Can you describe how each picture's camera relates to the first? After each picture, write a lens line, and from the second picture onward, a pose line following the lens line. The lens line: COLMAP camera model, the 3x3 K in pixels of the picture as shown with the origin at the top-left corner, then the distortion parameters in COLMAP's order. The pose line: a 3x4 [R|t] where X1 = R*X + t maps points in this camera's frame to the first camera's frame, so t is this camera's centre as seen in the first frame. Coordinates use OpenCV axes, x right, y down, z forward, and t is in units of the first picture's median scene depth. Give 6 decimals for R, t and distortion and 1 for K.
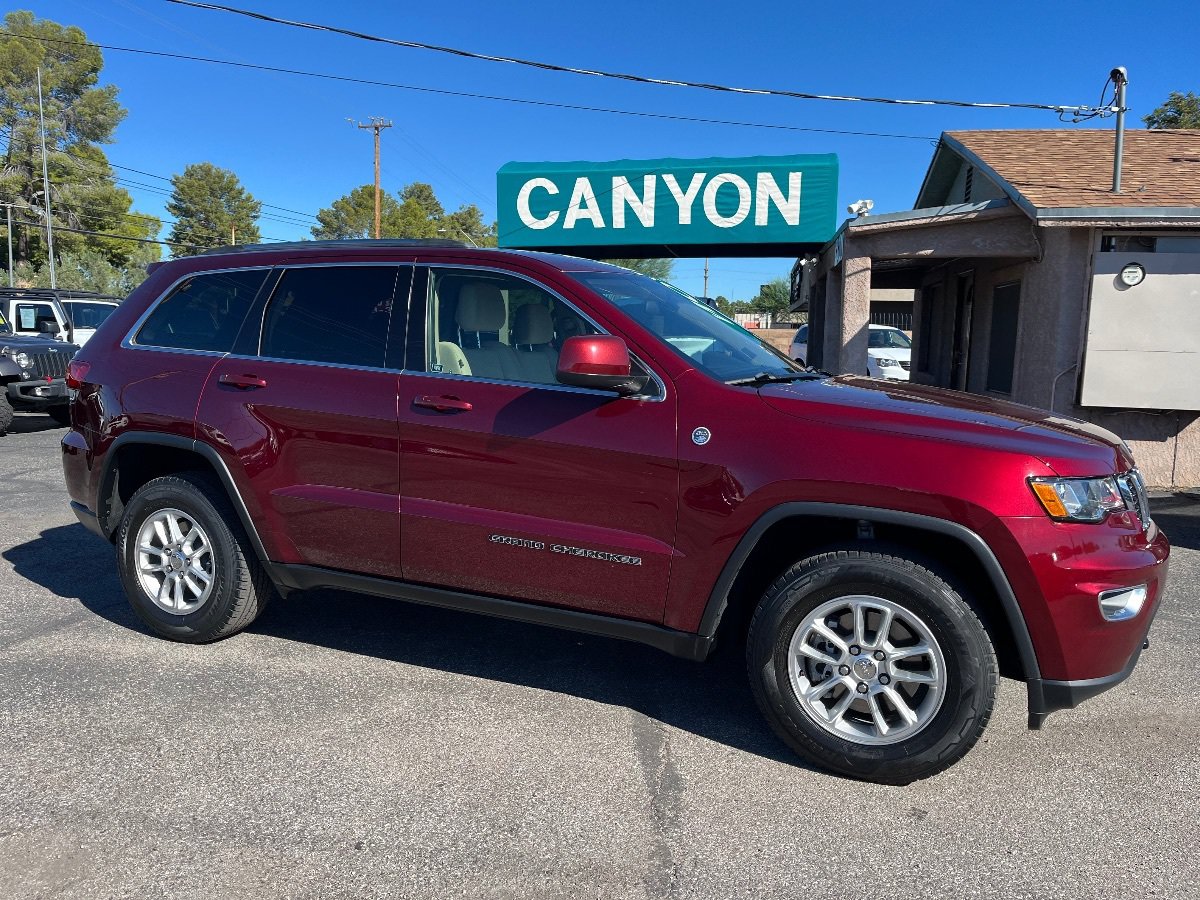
lens RADIAL K [[900.3, 0, 601.4], [0, 900.3, 454.0], [0, 0, 1]] dist [0.065125, -0.093185]
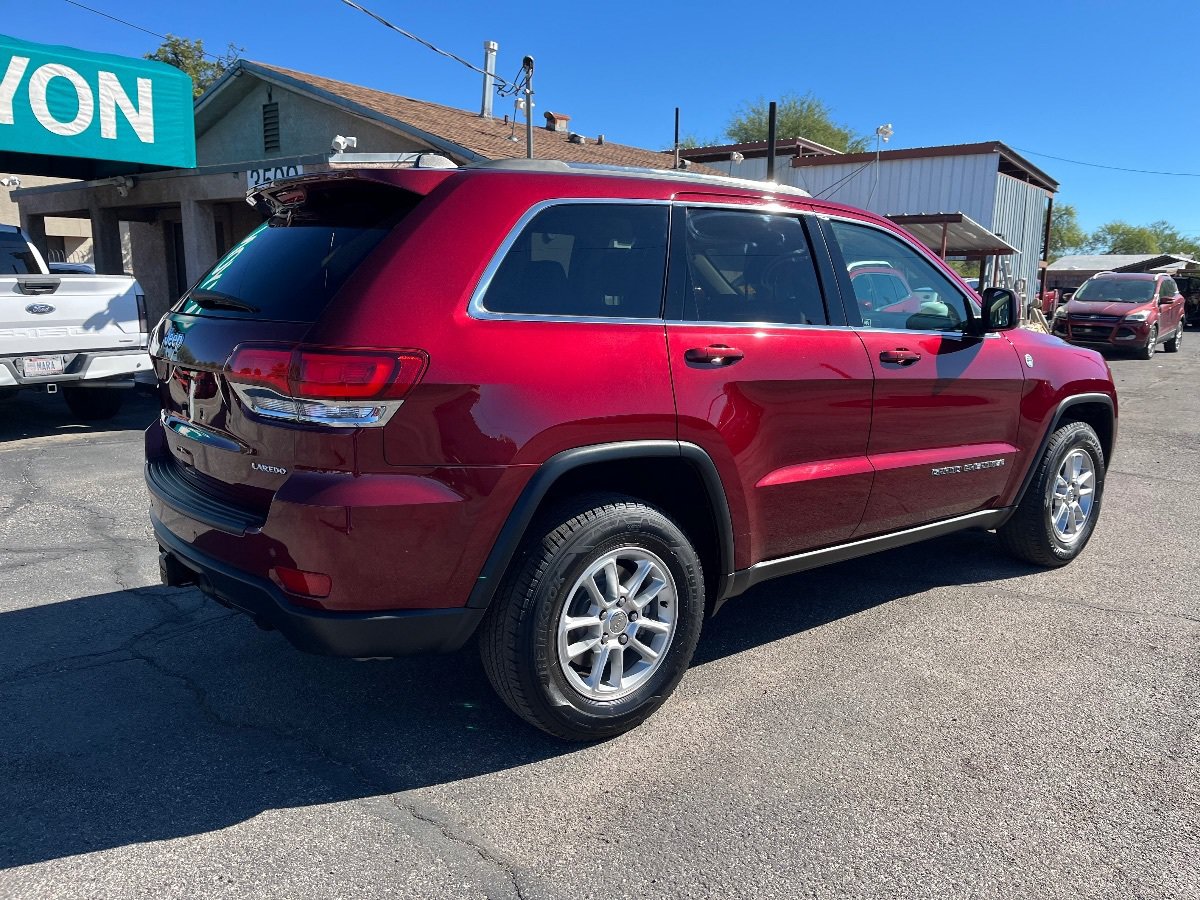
lens RADIAL K [[911.2, 0, 614.1], [0, 911.2, 448.5], [0, 0, 1]] dist [0.078592, -0.120646]
pose [[0.456914, -0.165765, 0.873929, -0.423985], [0.113248, 0.985328, 0.127686, -0.041256], [-0.882273, 0.040630, 0.468982, 0.268106]]
